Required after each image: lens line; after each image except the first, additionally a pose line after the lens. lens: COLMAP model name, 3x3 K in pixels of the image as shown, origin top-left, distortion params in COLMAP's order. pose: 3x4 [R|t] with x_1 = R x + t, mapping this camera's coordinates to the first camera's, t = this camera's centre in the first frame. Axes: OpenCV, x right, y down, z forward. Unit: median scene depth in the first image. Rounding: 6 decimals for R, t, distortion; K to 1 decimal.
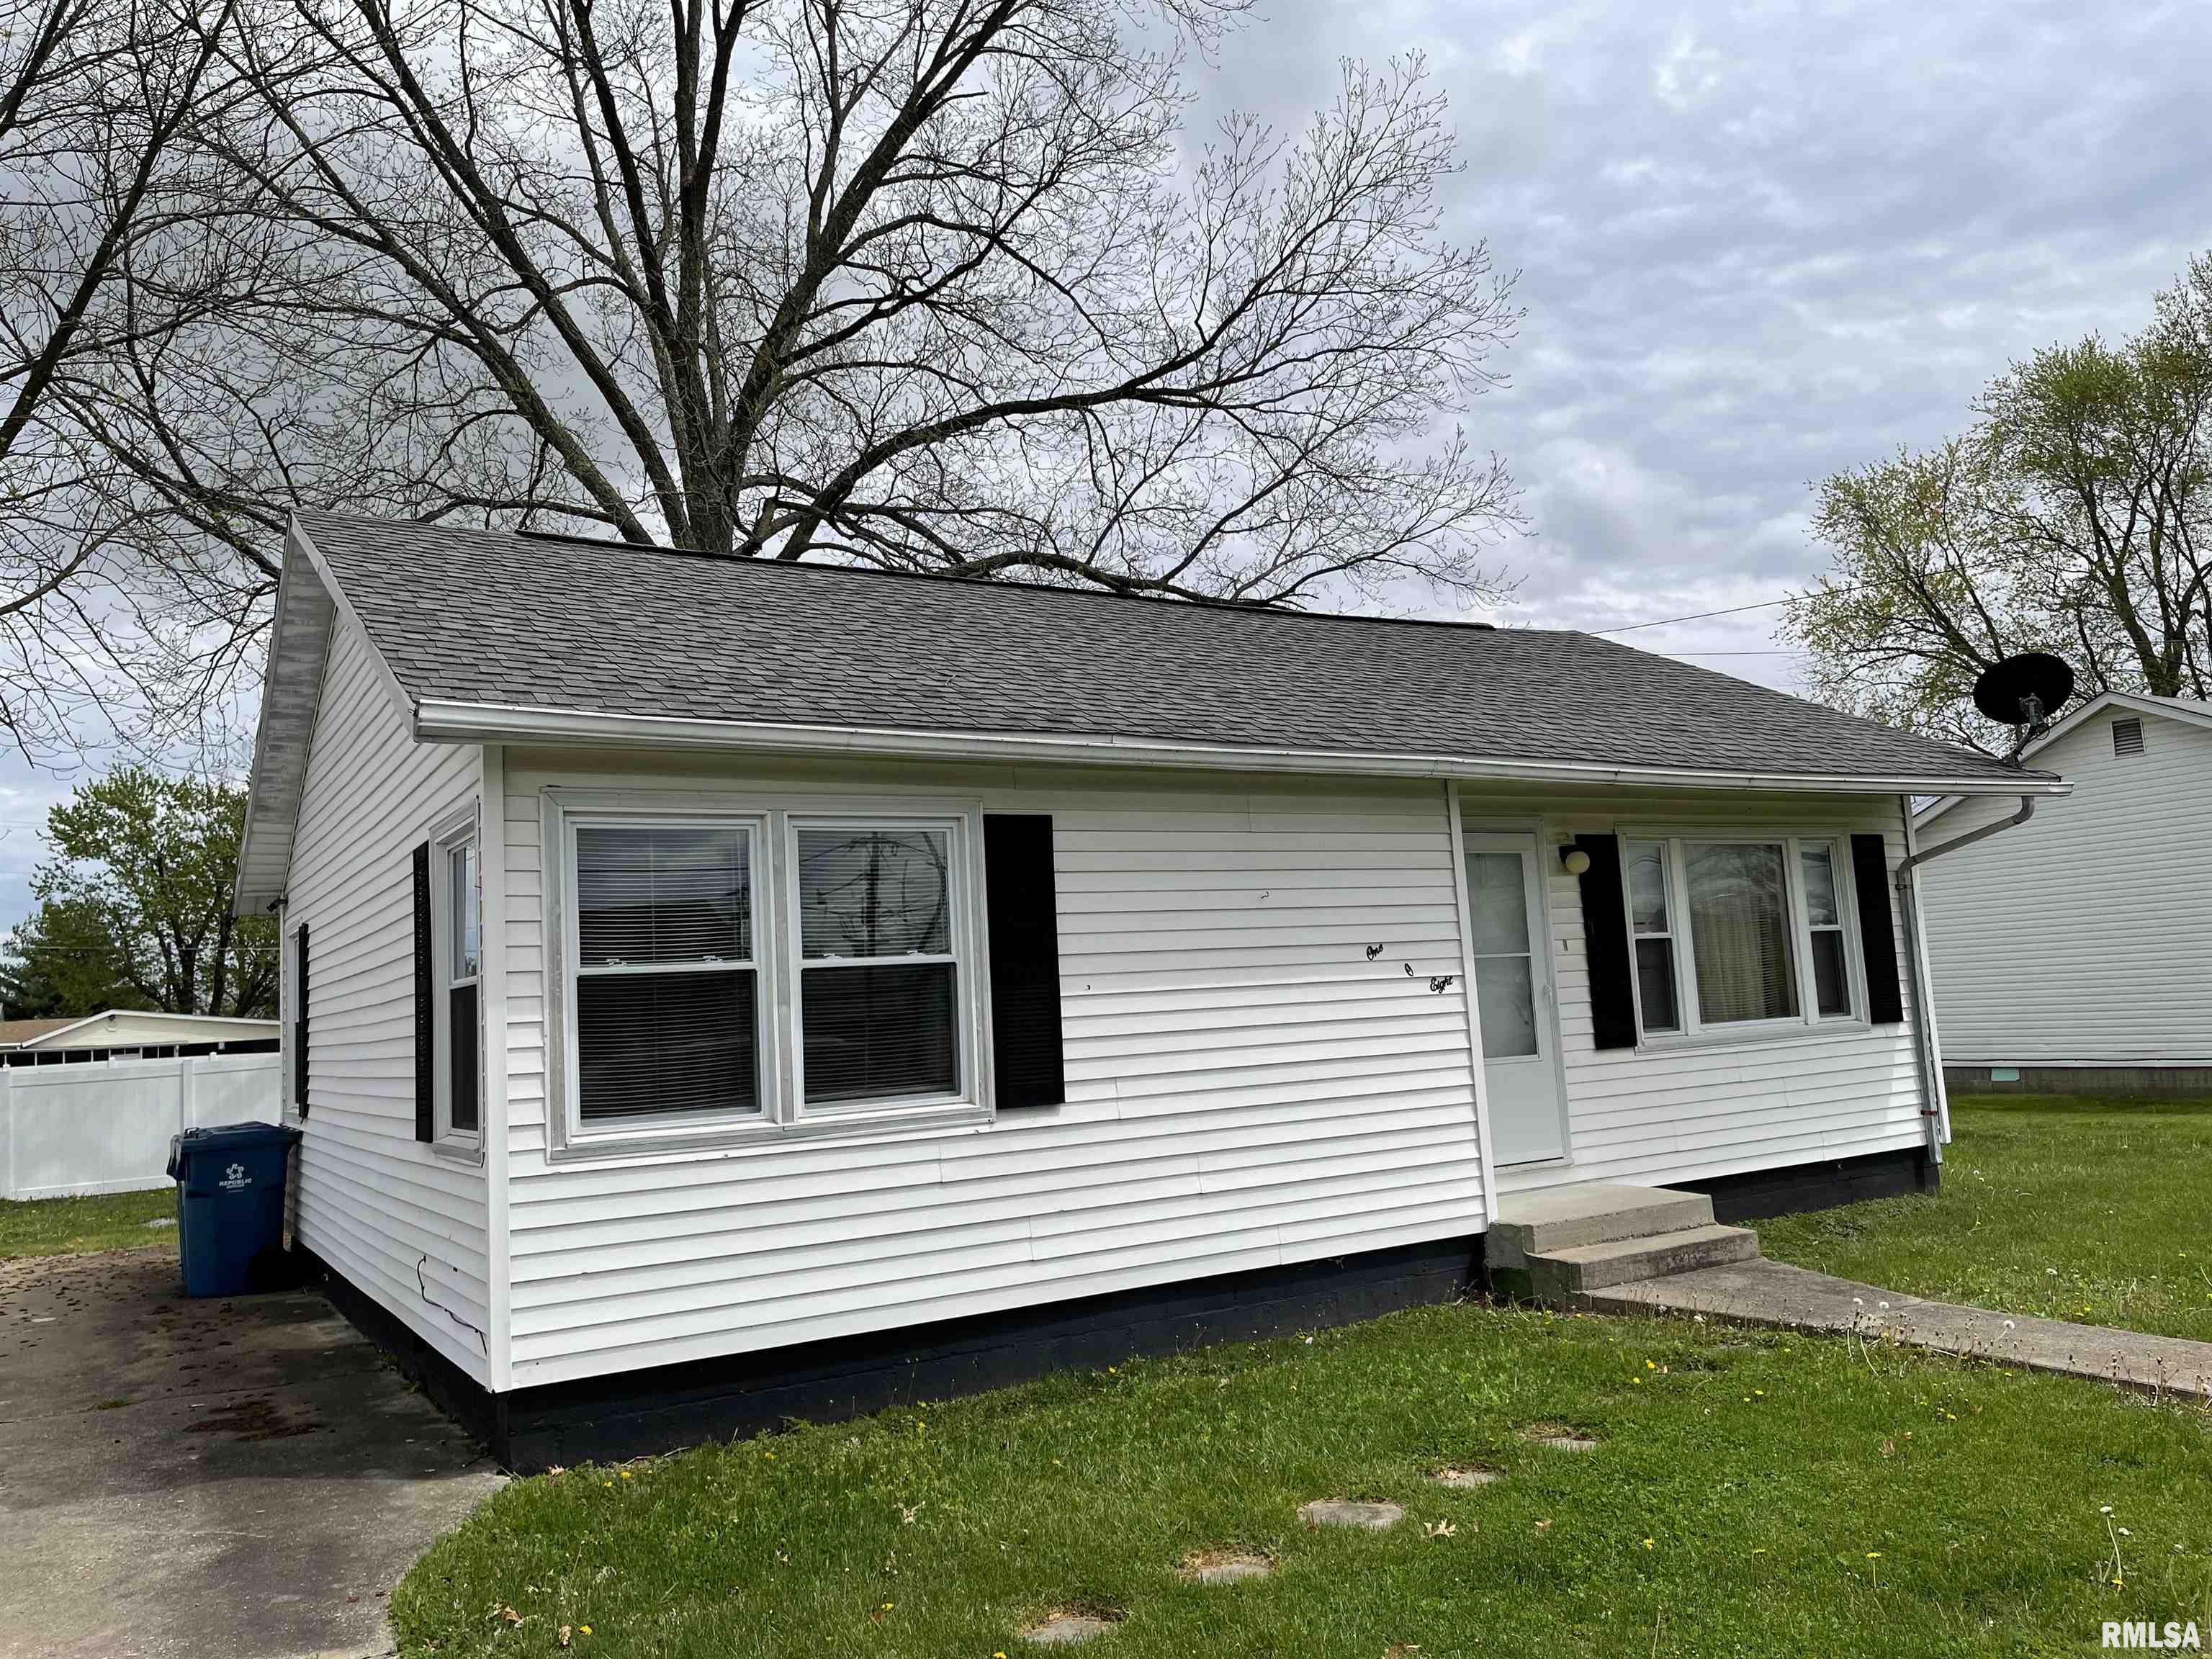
lens RADIAL K [[1667.7, 0, 1106.0], [0, 1667.7, 829.5], [0, 0, 1]] dist [0.070719, -0.093325]
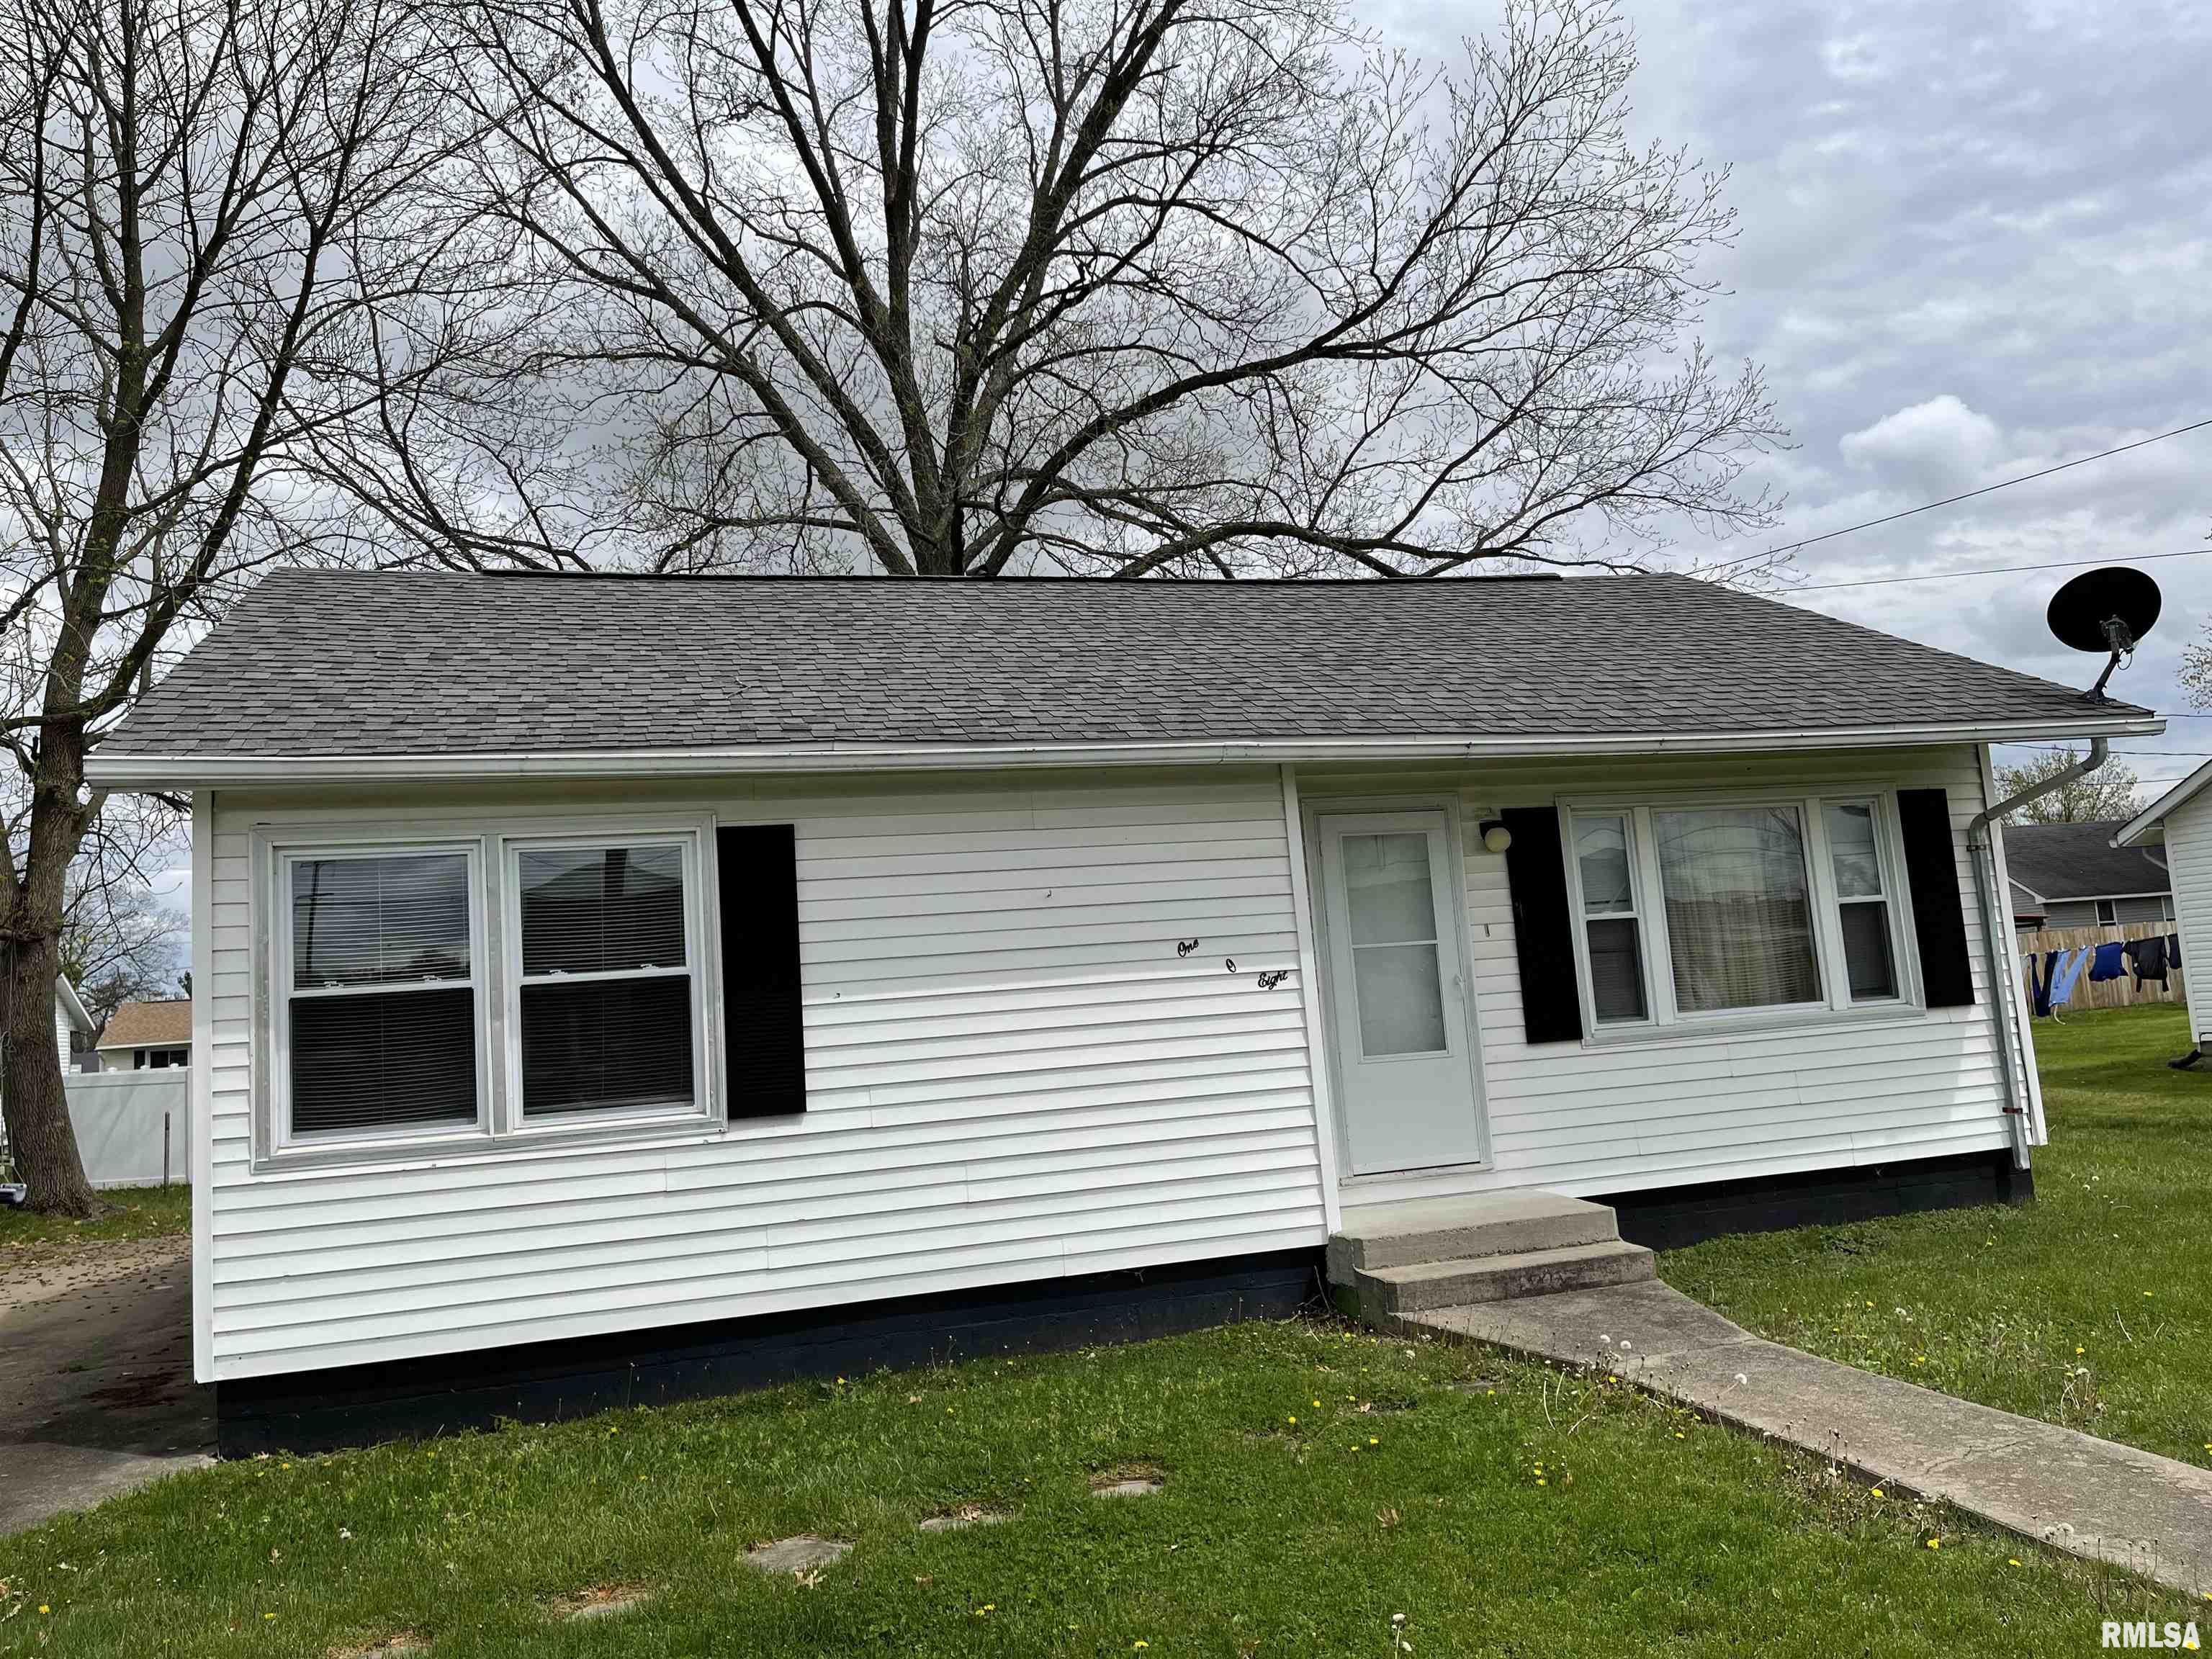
lens RADIAL K [[1674.5, 0, 1083.8], [0, 1674.5, 794.6], [0, 0, 1]] dist [0.074045, -0.094271]
pose [[0.965437, -0.044765, -0.256762, 0.348299], [0.044615, 0.998984, -0.006413, -0.010751], [0.256788, -0.005264, 0.966453, 0.059577]]
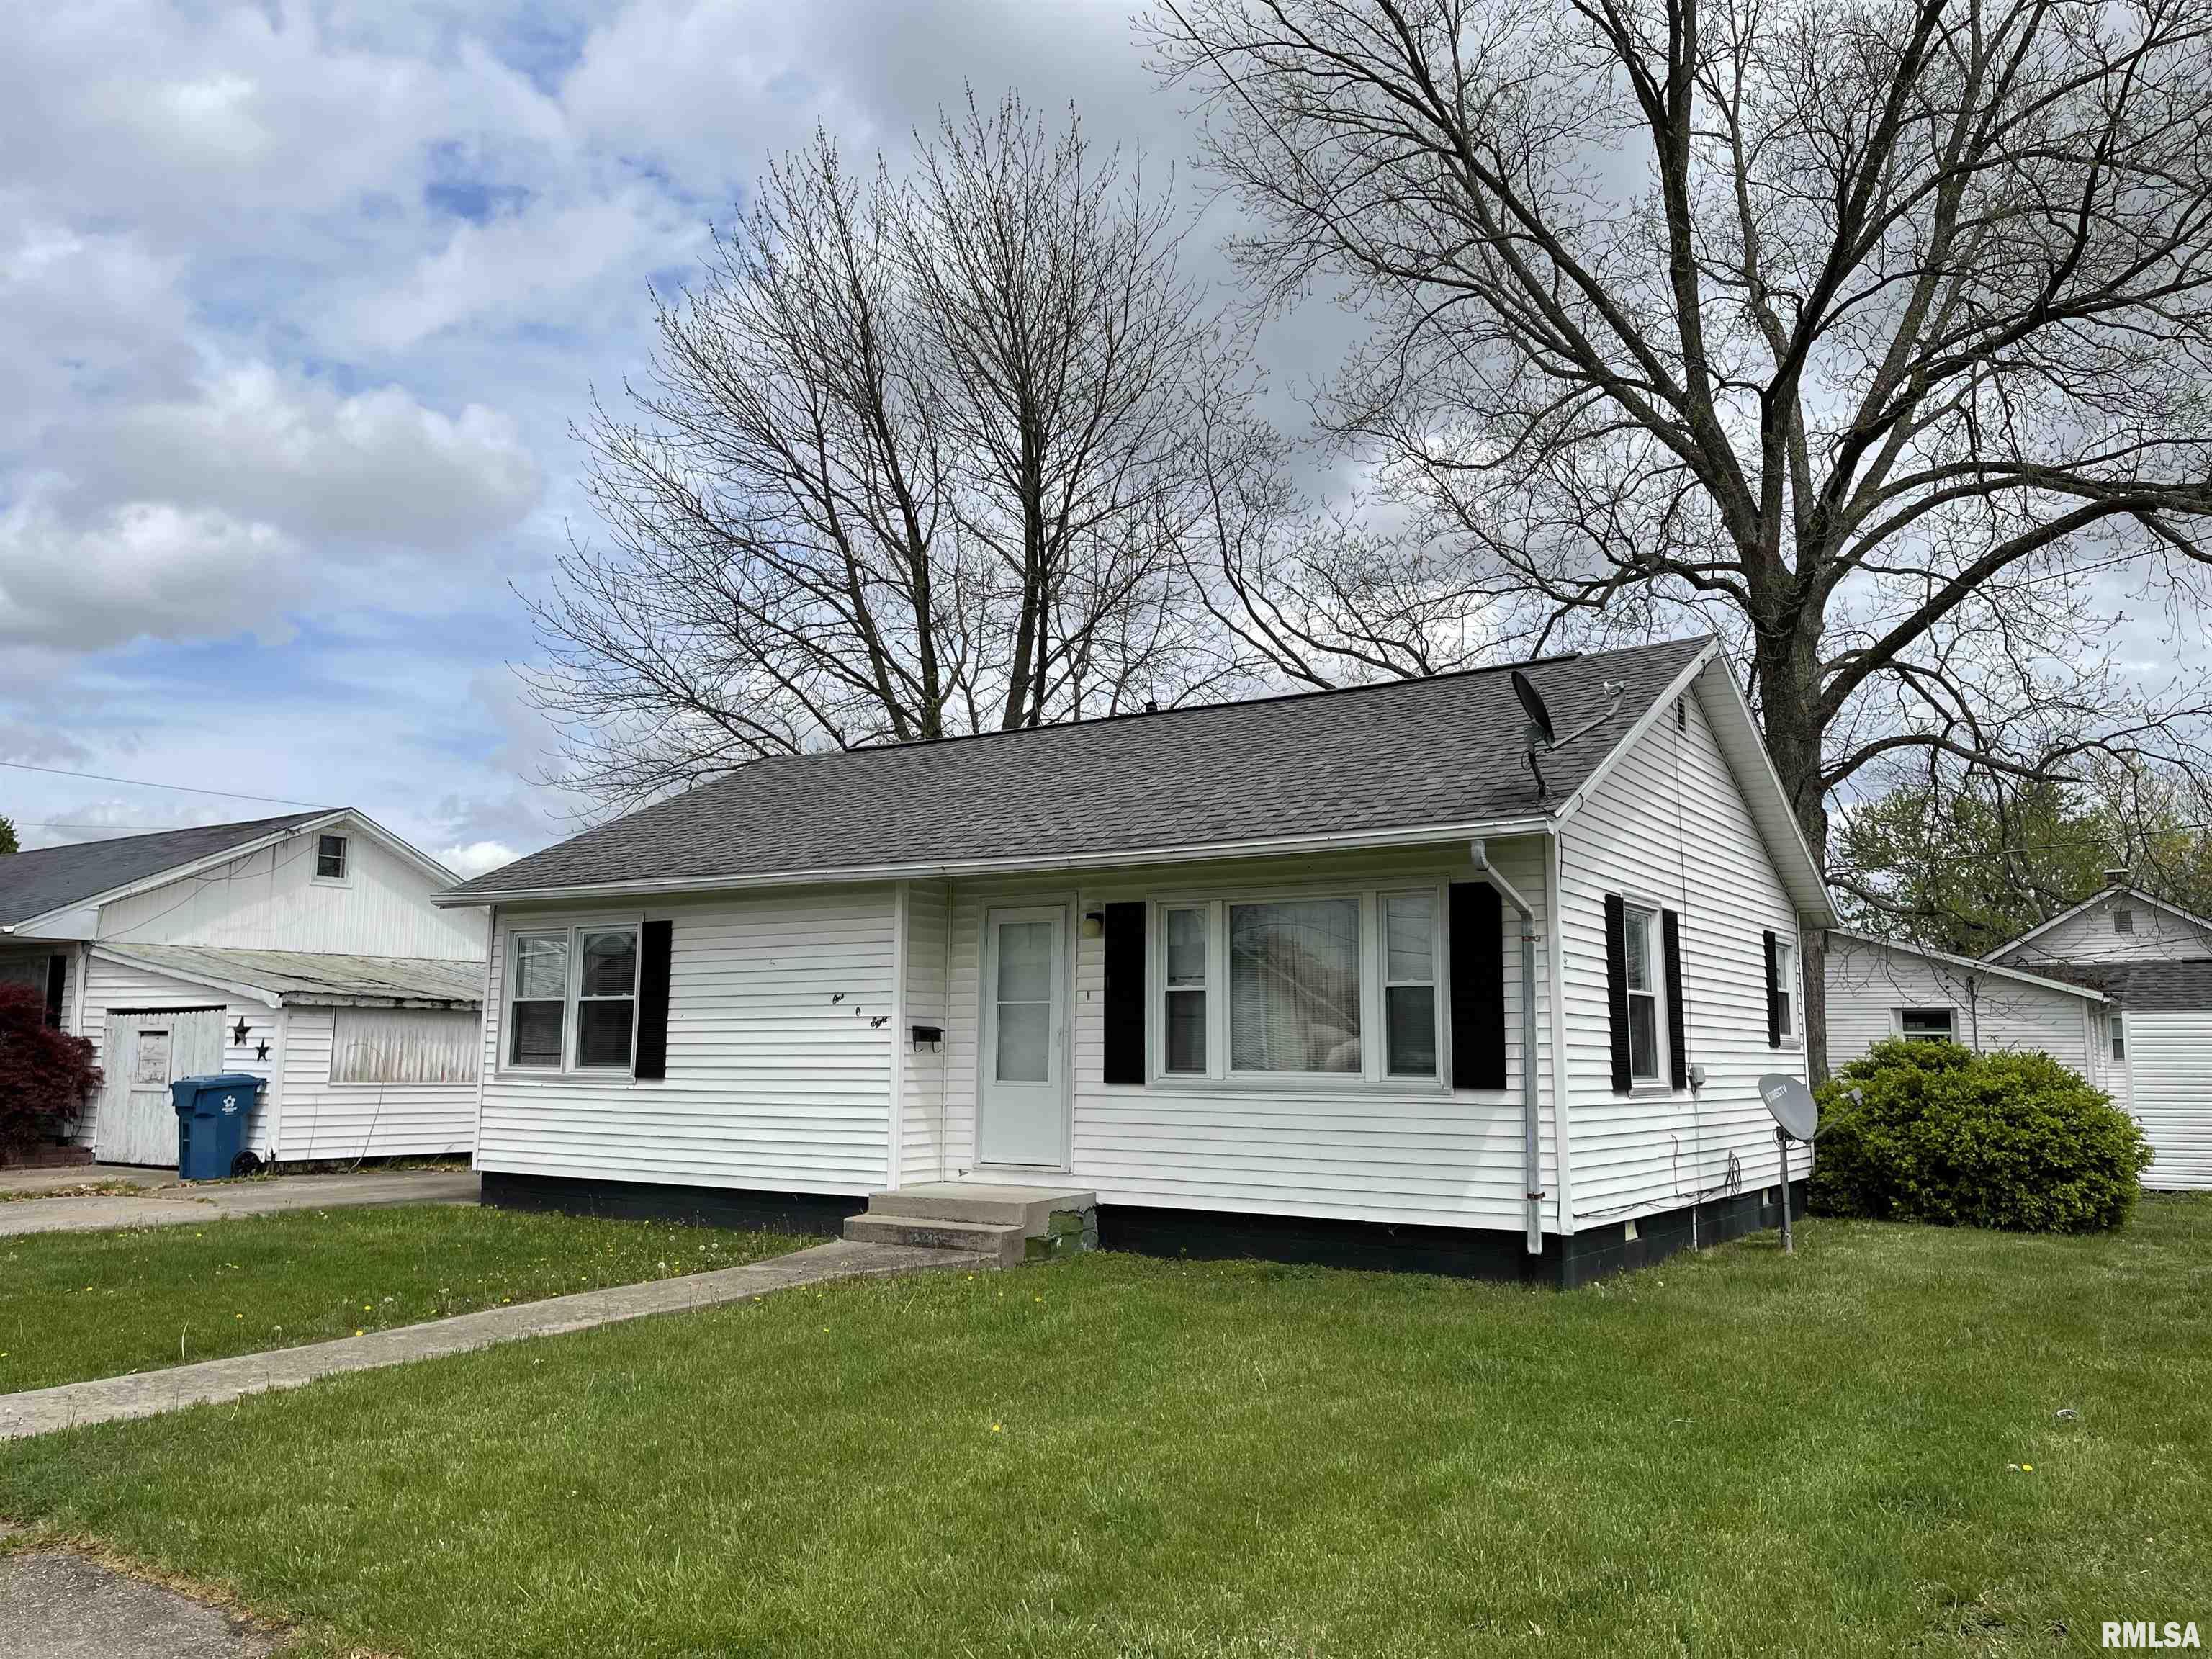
lens RADIAL K [[1674.5, 0, 1083.8], [0, 1674.5, 794.6], [0, 0, 1]] dist [0.074045, -0.094271]
pose [[0.411798, -0.076465, -0.908062, 1.622008], [0.069276, 0.996217, -0.052473, -0.015621], [0.908638, -0.041299, 0.415537, 0.570640]]
